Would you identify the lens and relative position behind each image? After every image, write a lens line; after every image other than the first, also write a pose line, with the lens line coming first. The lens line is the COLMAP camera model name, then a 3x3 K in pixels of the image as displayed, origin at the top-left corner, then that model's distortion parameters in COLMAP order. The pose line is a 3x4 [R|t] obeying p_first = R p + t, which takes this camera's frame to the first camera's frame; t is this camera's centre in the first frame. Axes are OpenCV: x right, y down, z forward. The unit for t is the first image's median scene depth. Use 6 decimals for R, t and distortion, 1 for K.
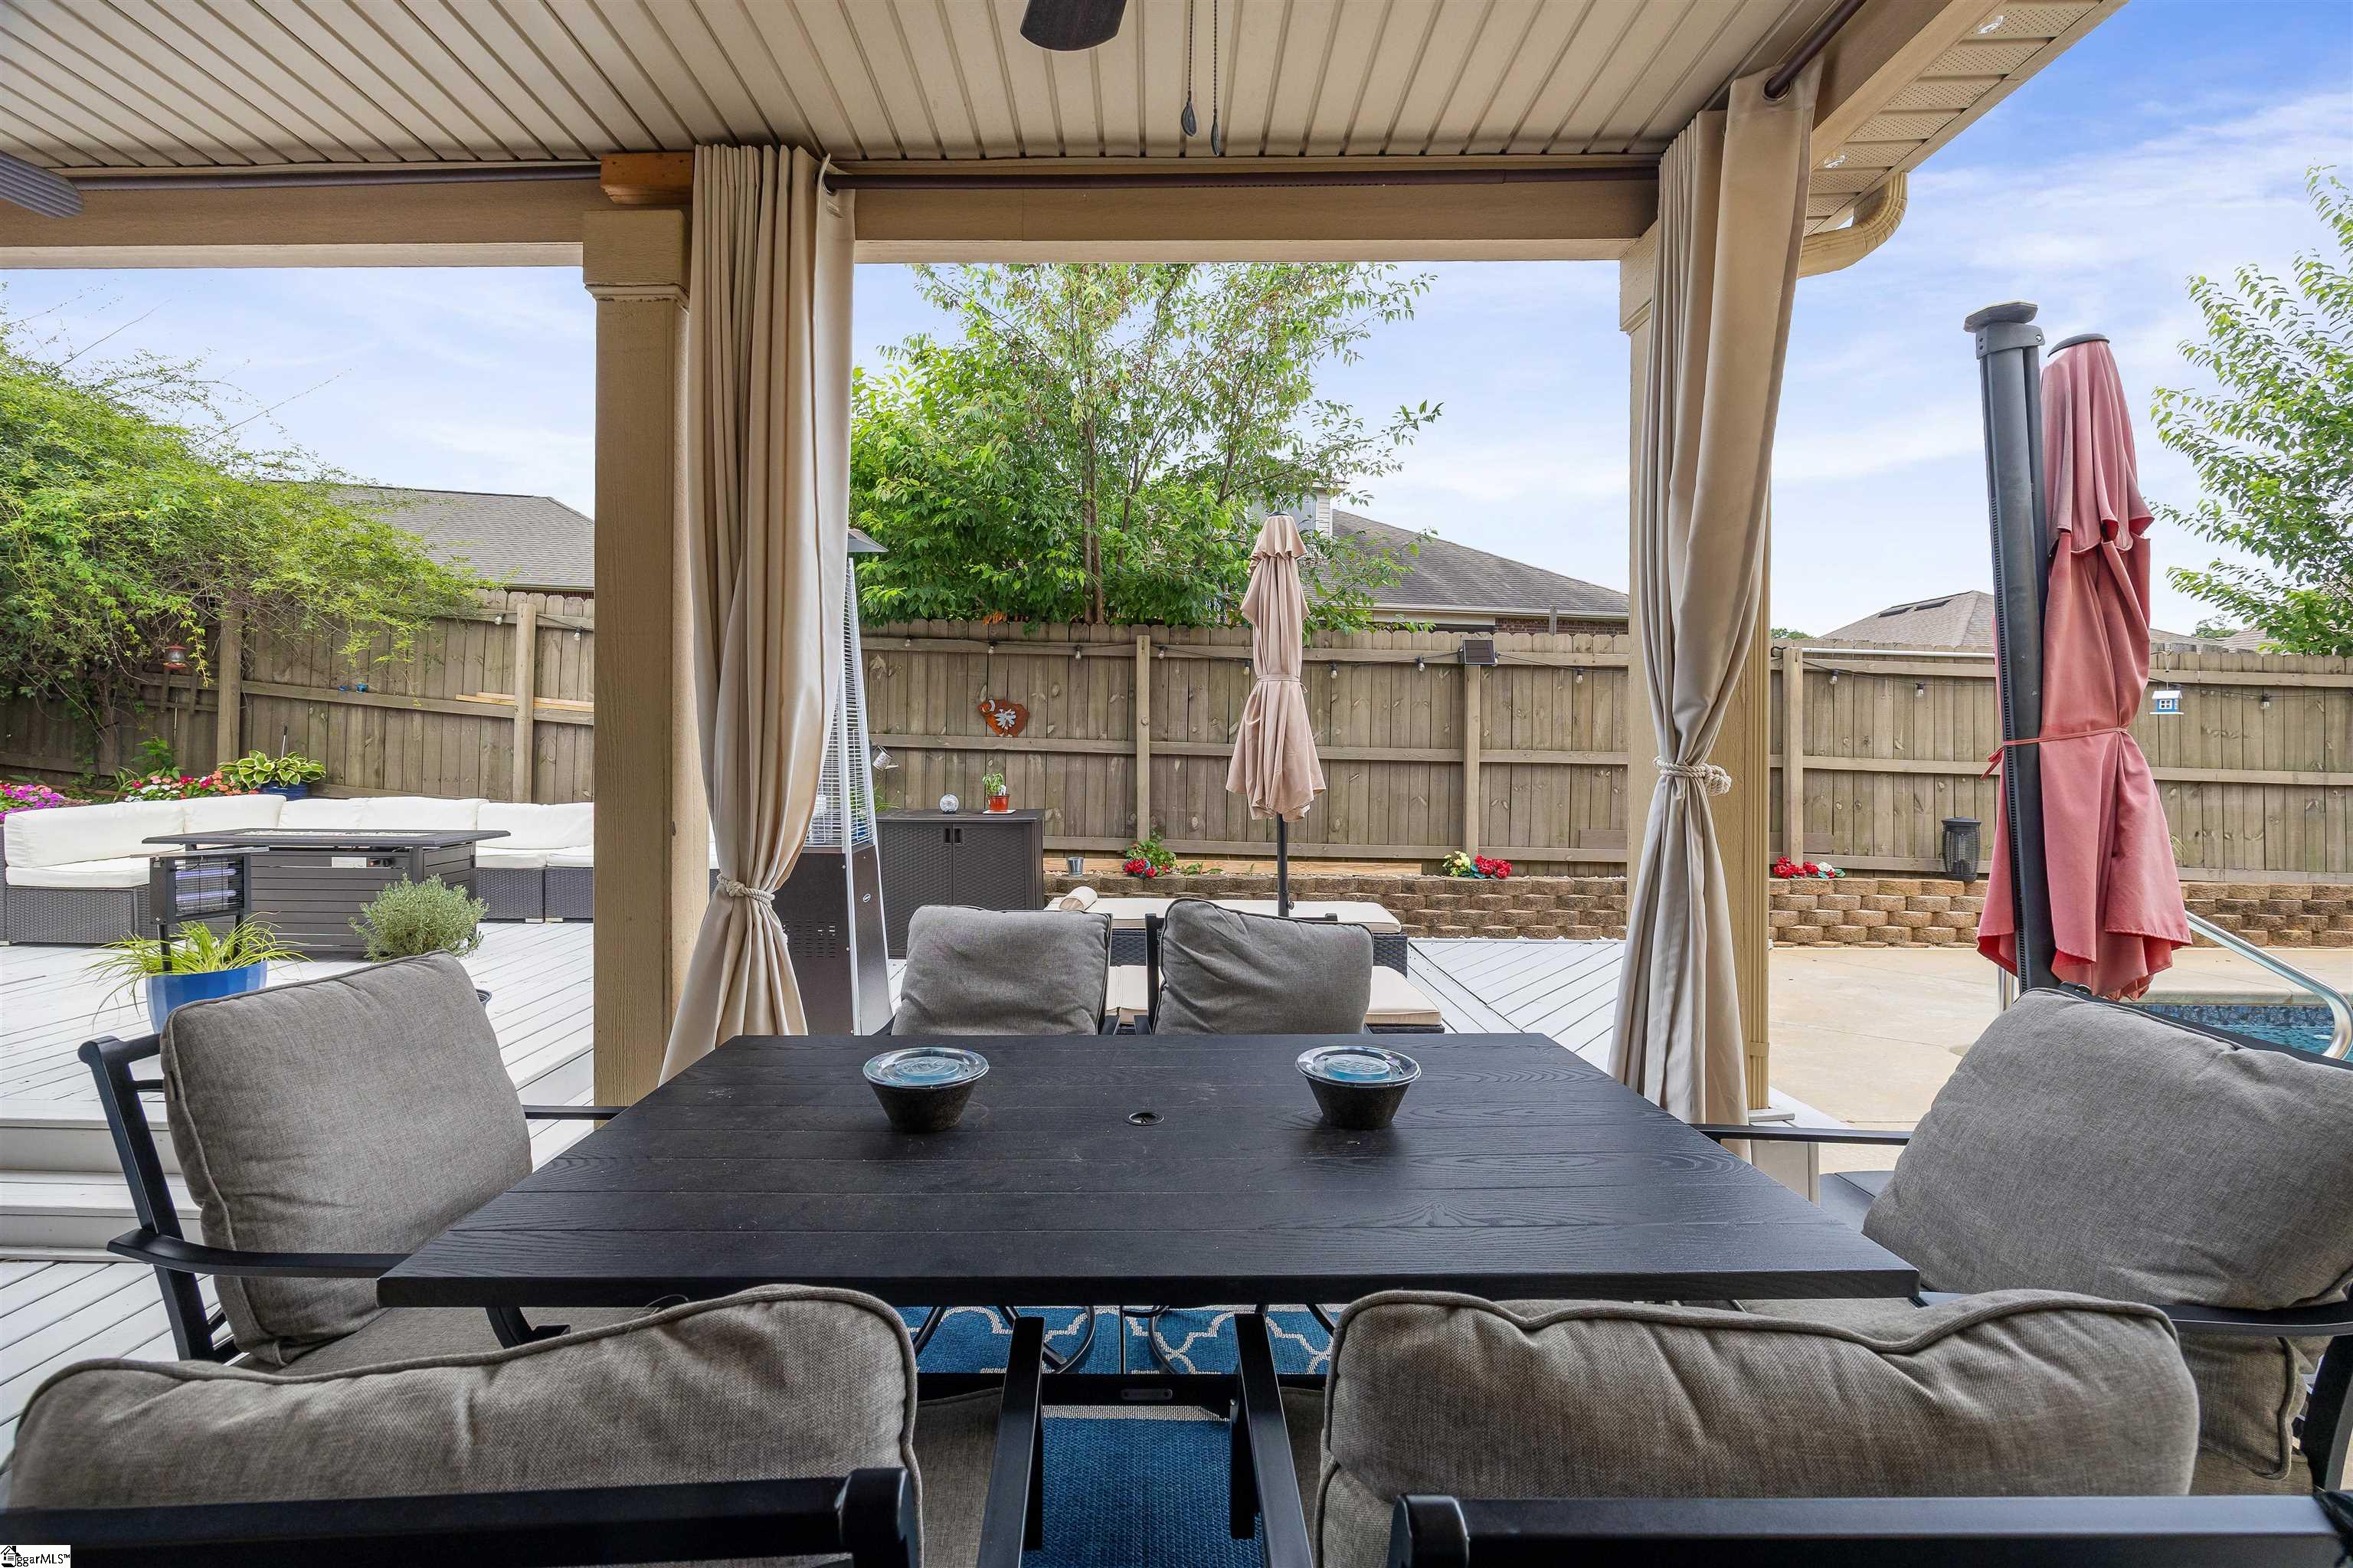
lens RADIAL K [[922.2, 0, 1165.4], [0, 922.2, 768.3], [0, 0, 1]] dist [0.001366, 0.000104]
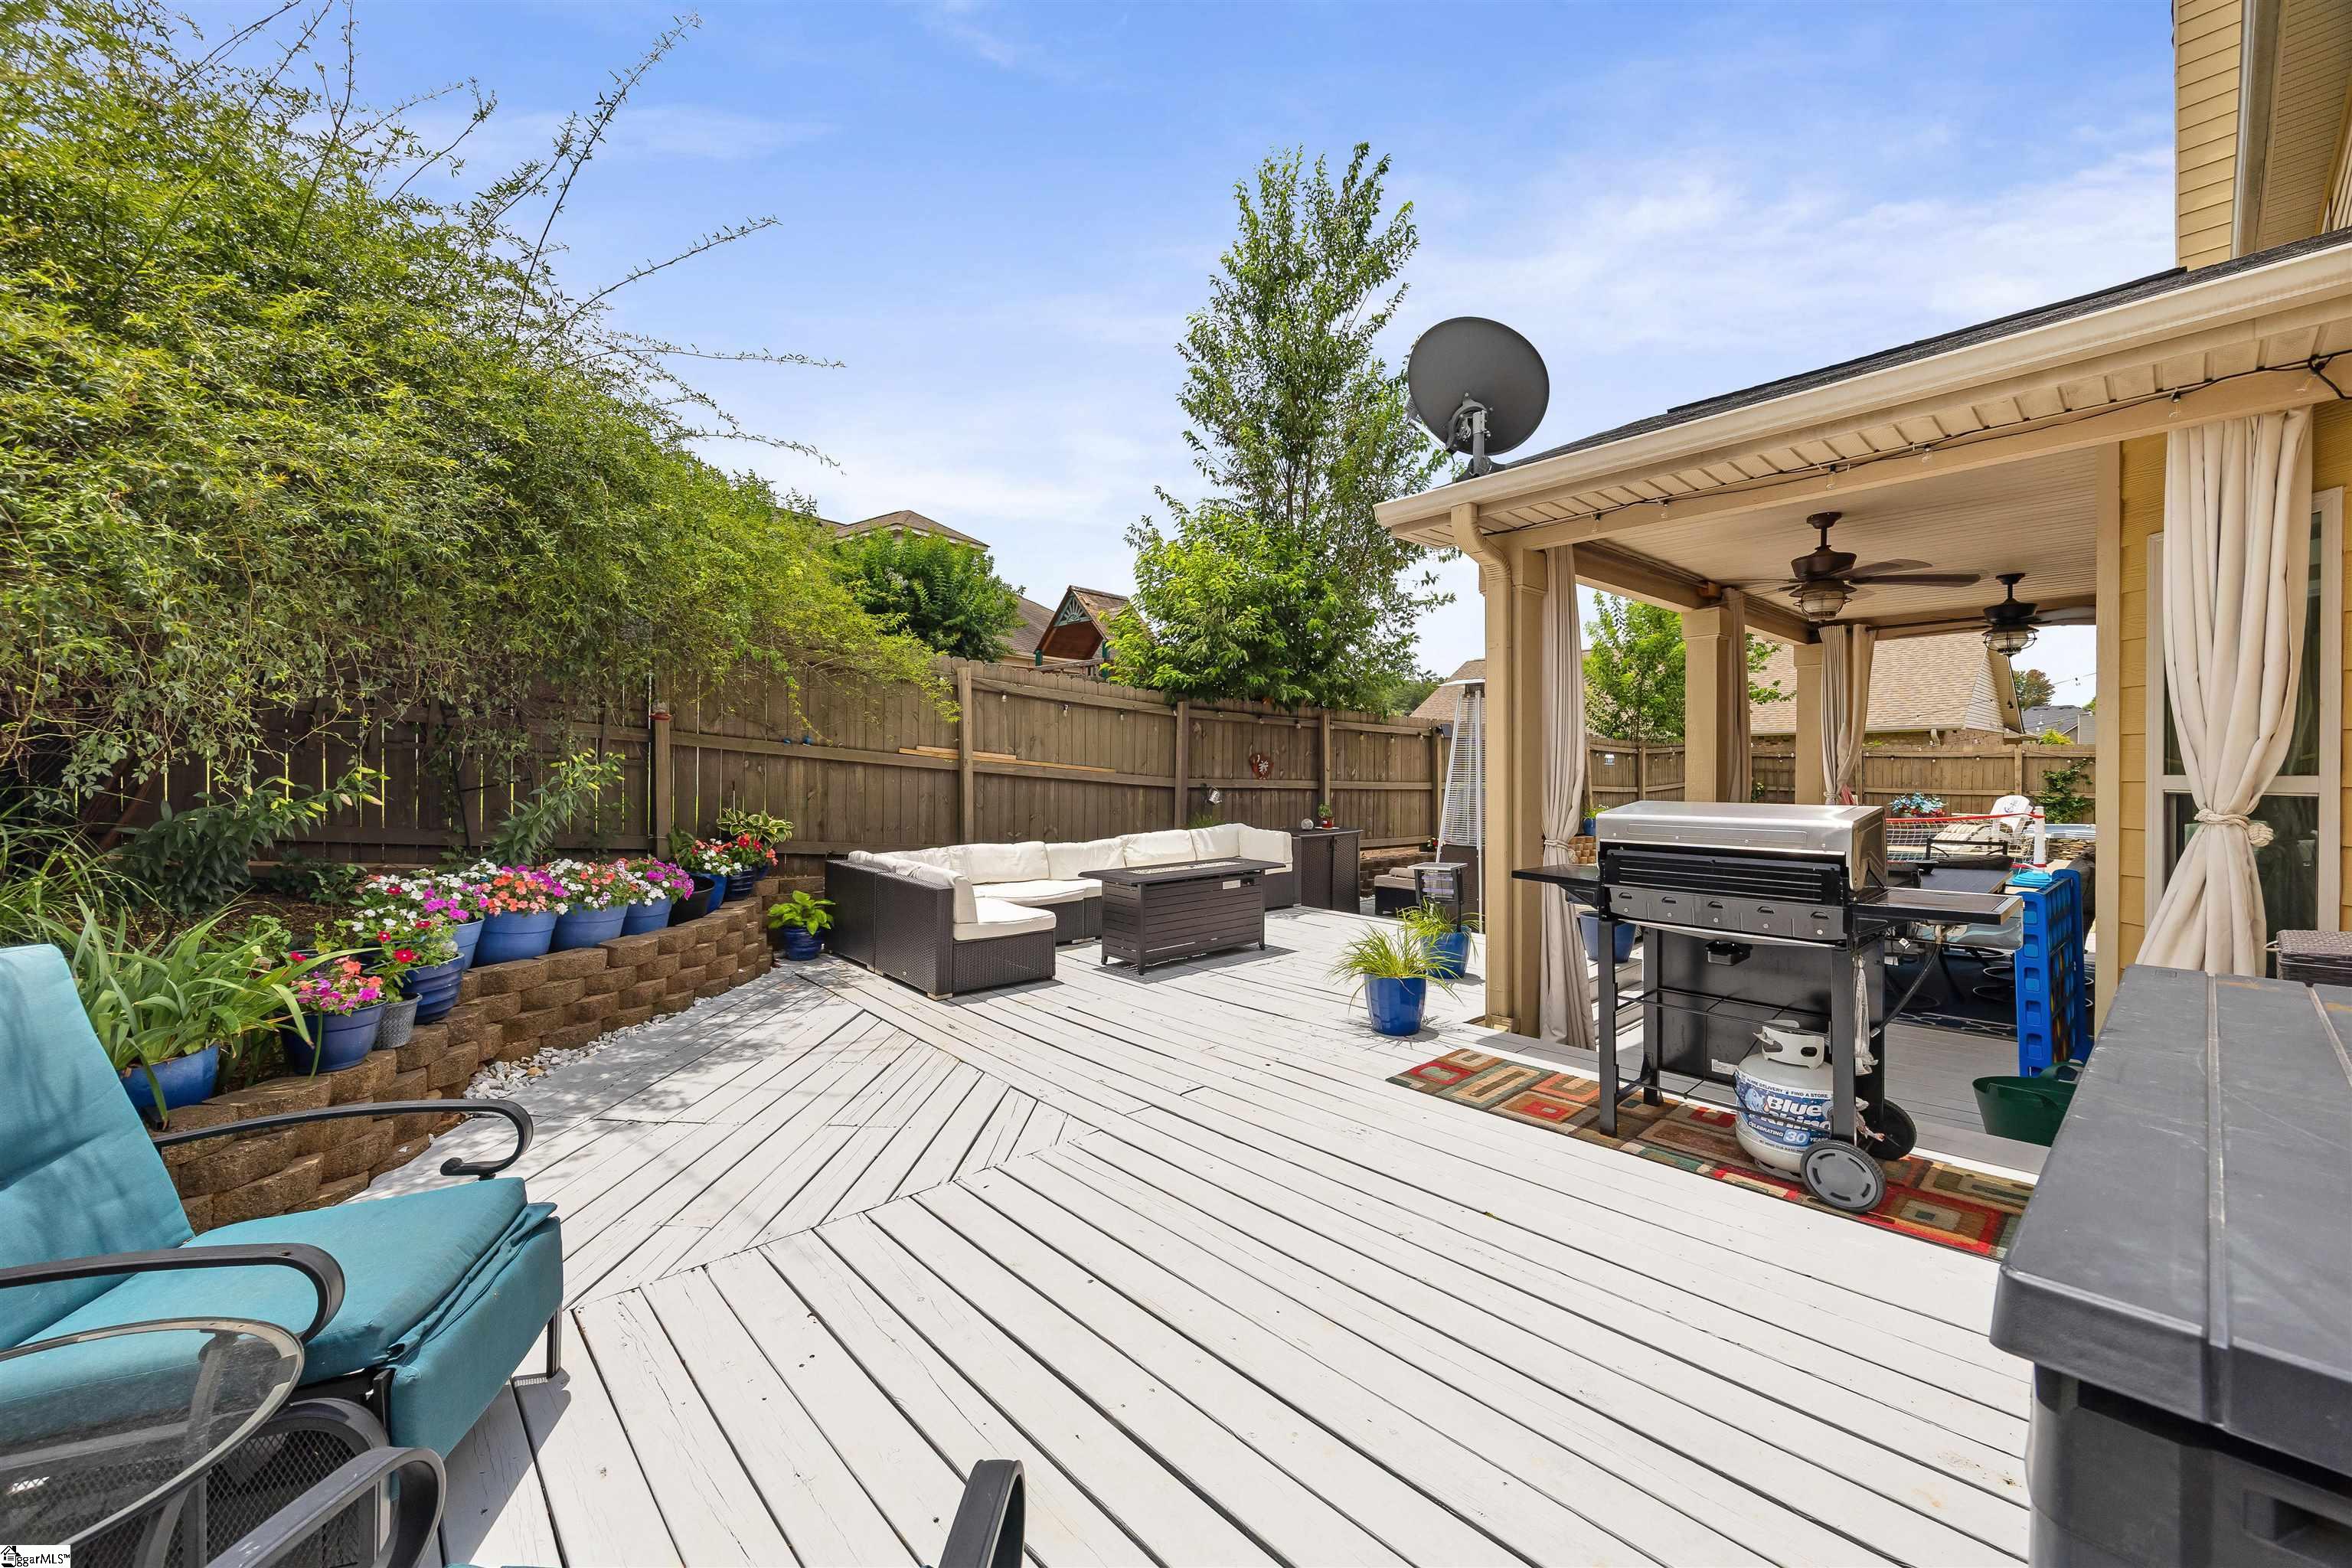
lens RADIAL K [[921.8, 0, 1178.6], [0, 921.8, 773.9], [0, 0, 1]] dist [0.001366, 0.000104]
pose [[0.741439, -0.012612, 0.670902, -1.268526], [0.010432, 0.999919, 0.007268, -0.054832], [-0.670939, 0.001610, 0.741511, -0.009686]]
